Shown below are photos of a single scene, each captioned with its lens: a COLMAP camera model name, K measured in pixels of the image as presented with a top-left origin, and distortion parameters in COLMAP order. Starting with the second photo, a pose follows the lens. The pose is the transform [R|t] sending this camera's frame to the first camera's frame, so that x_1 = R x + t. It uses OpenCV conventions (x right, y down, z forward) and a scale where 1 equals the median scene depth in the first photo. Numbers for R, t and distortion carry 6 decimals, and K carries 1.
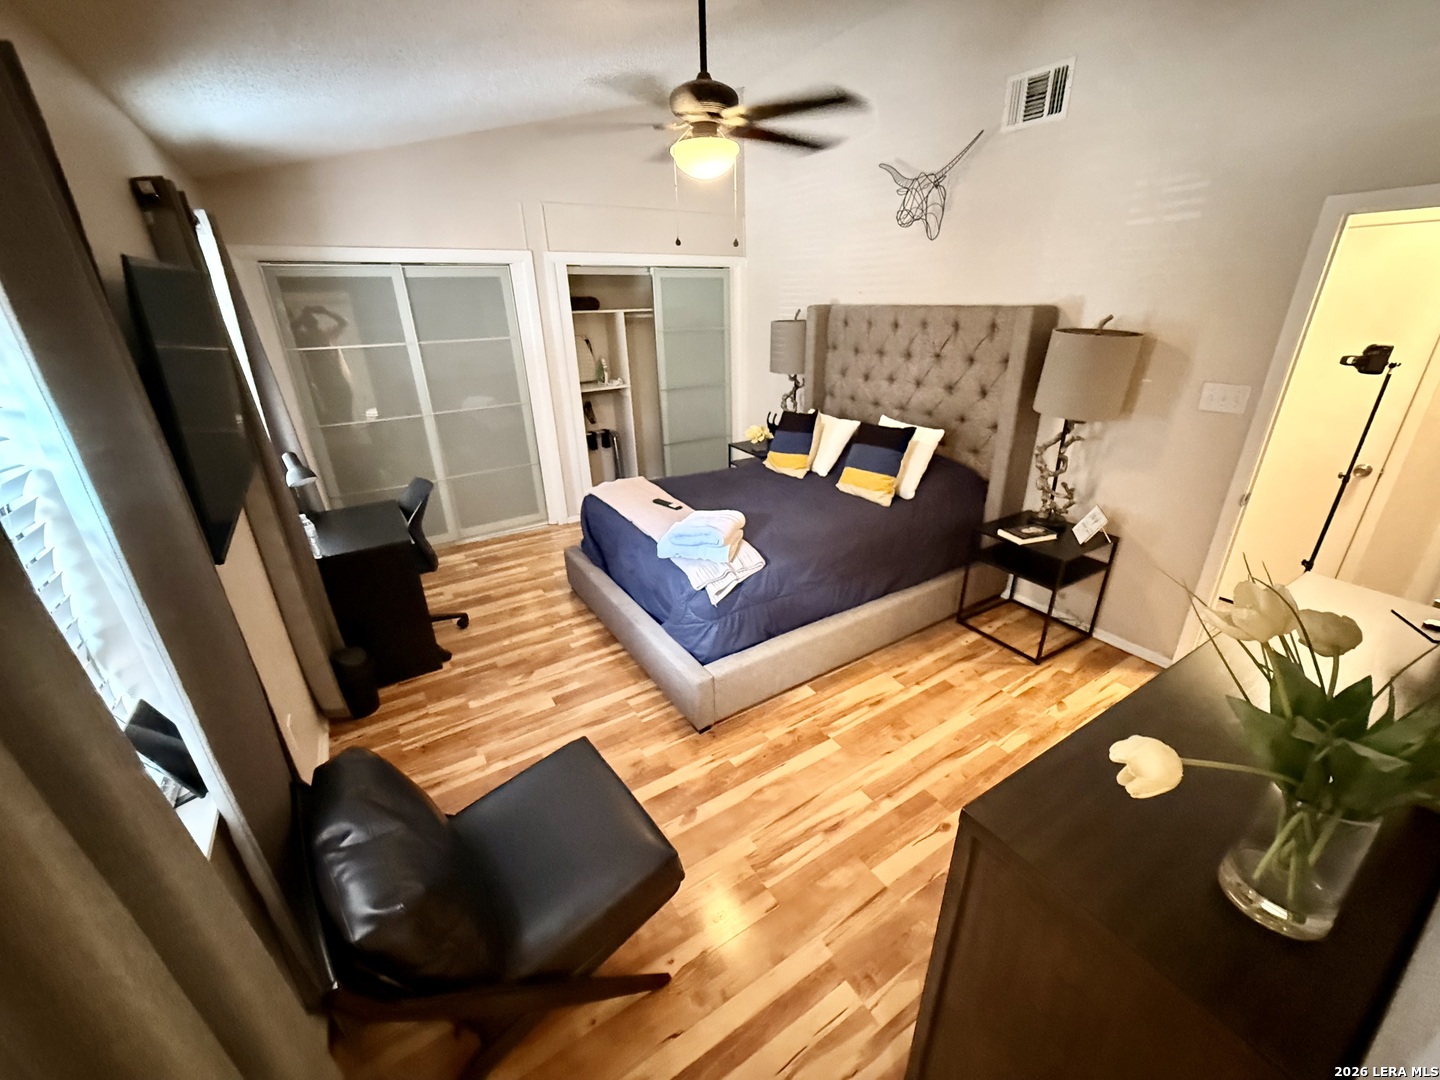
lens RADIAL K [[572.5, 0, 723.3], [0, 572.5, 534.9], [0, 0, 1]] dist [0.000592, -0.000118]
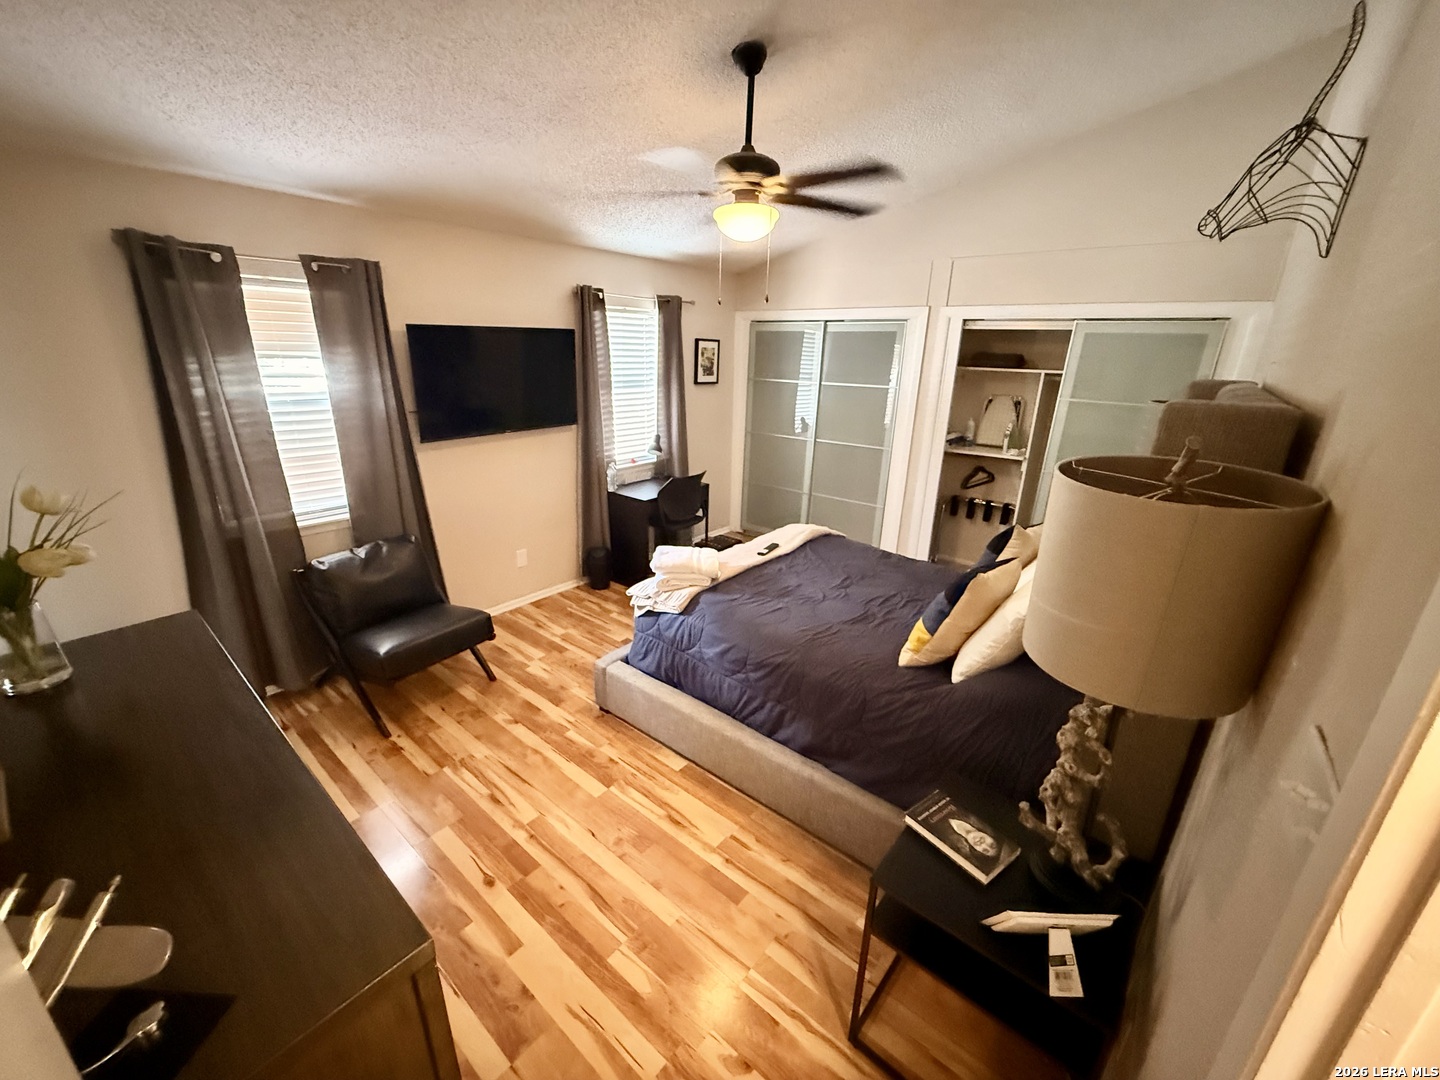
lens RADIAL K [[572.5, 0, 714.1], [0, 572.5, 536.0], [0, 0, 1]] dist [0.000592, -0.000118]
pose [[0.309904, 0.322472, -0.894411, 0.852094], [-0.392393, 0.900251, 0.188618, -0.251302], [0.866018, 0.292507, 0.405527, 0.550722]]
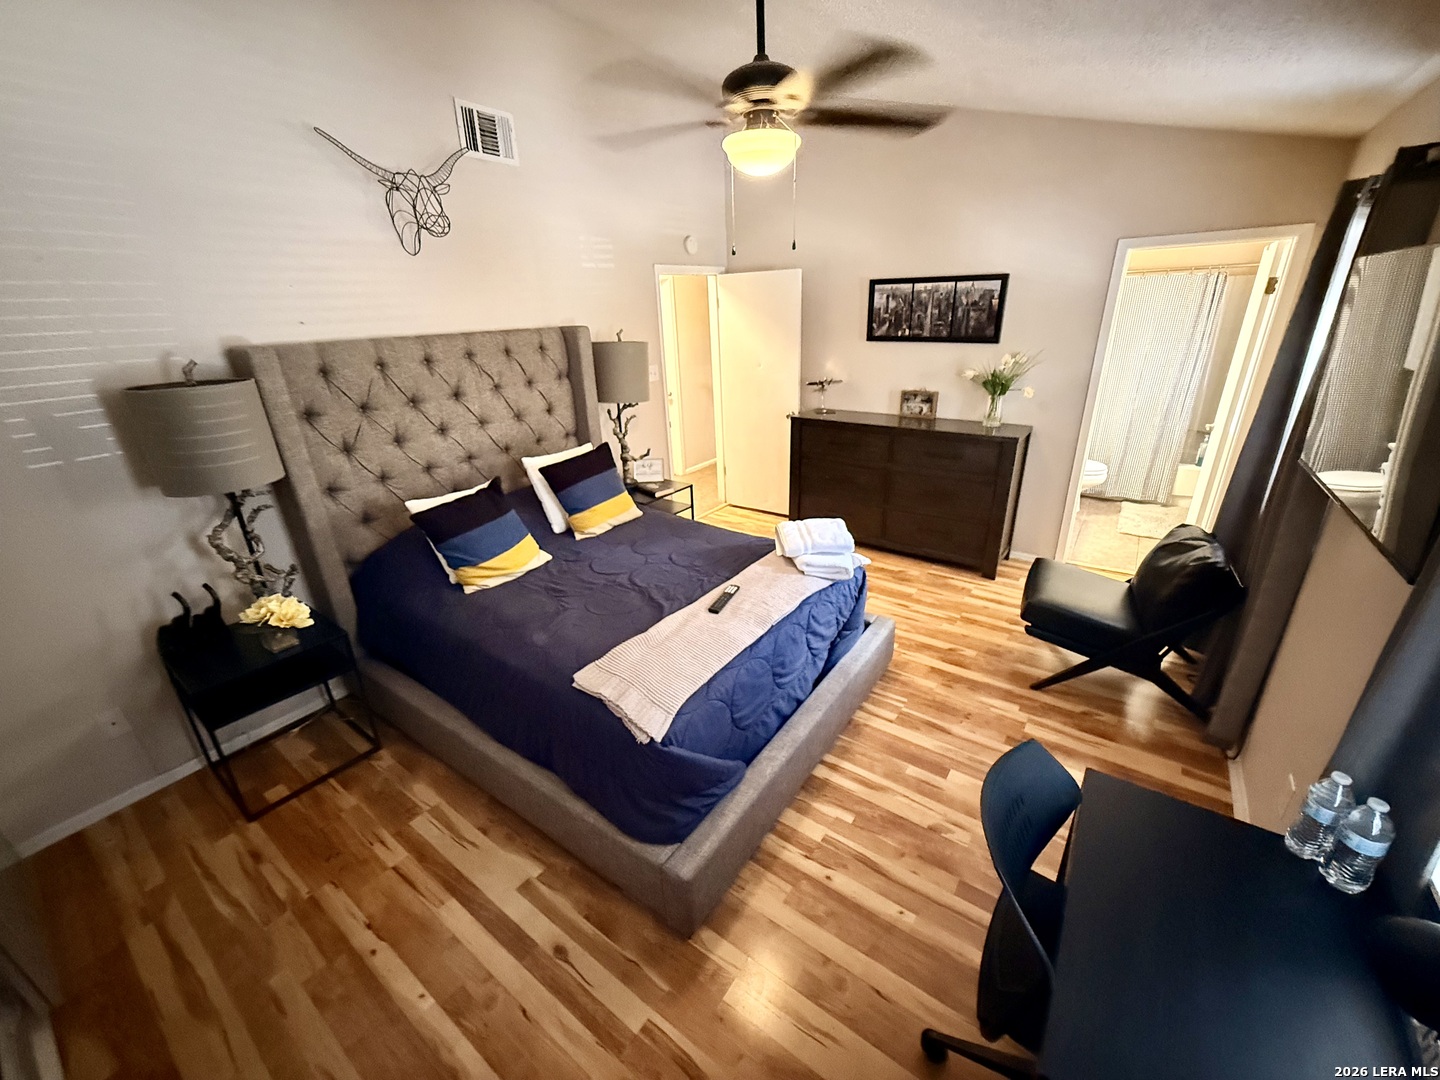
lens RADIAL K [[572.5, 0, 722.6], [0, 572.5, 540.6], [0, 0, 1]] dist [0.000592, -0.000118]
pose [[-0.372047, -0.324117, 0.869787, -0.763463], [0.397733, 0.791005, 0.464887, -0.486652], [-0.838683, 0.518903, -0.165379, 1.189997]]
